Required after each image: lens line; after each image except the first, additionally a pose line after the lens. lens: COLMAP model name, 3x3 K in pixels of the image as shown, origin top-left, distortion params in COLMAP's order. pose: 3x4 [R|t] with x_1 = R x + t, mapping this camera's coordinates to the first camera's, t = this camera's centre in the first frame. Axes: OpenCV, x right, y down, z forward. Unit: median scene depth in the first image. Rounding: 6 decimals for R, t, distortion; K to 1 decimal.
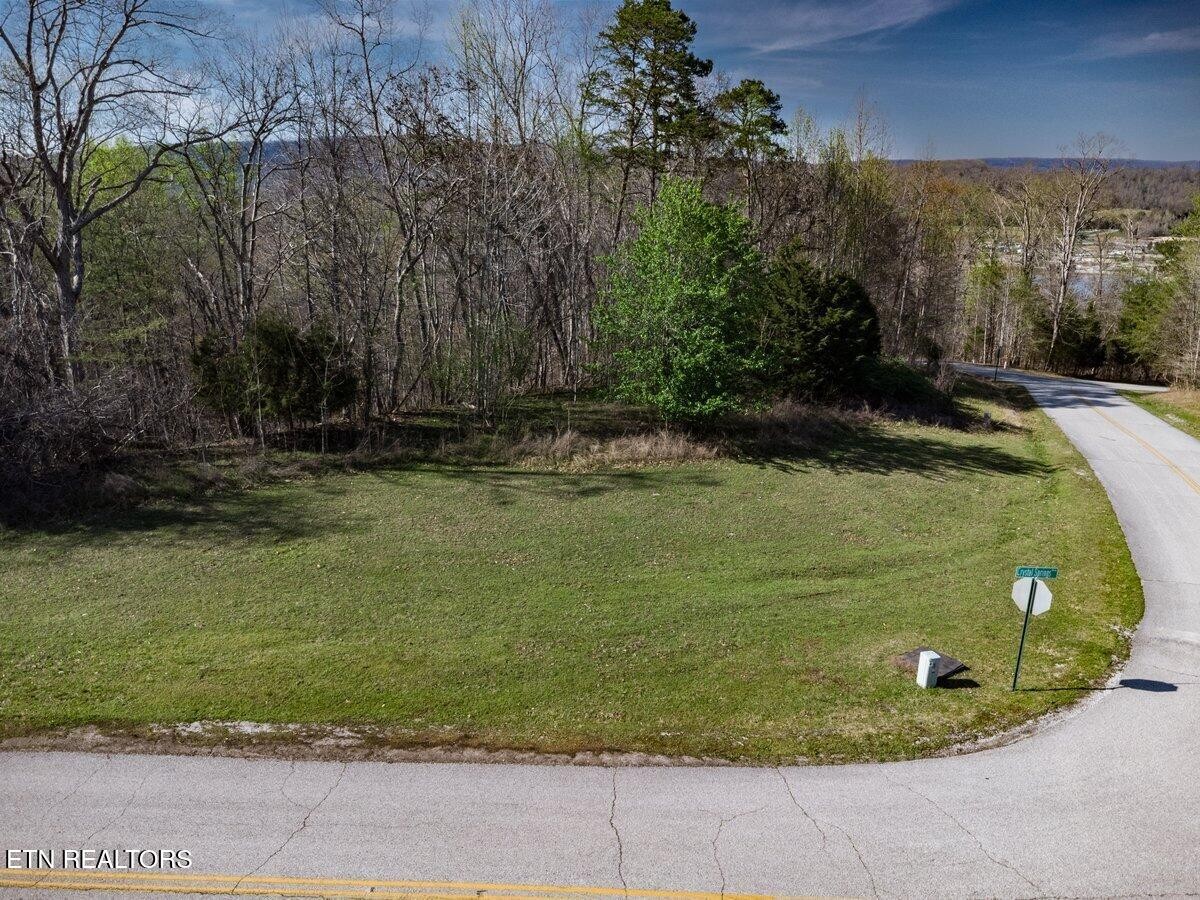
lens RADIAL K [[891.4, 0, 604.5], [0, 891.4, 447.8], [0, 0, 1]] dist [0.013828, -0.015811]
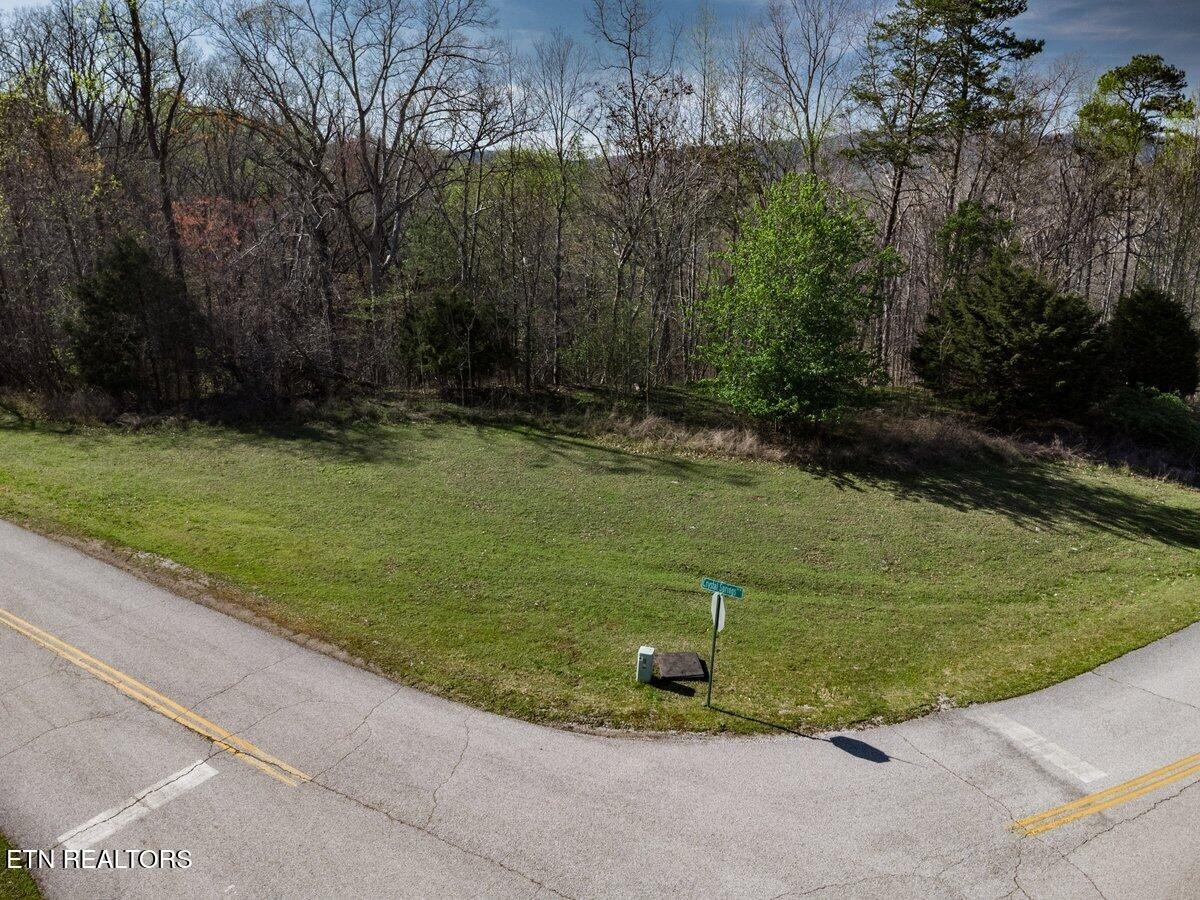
lens RADIAL K [[891.4, 0, 605.1], [0, 891.4, 458.2], [0, 0, 1]] dist [0.013828, -0.015811]
pose [[0.846135, 0.149863, -0.511465, 0.465921], [-0.143778, 0.988258, 0.051709, -0.015651], [0.513208, 0.029784, 0.857747, 0.062739]]
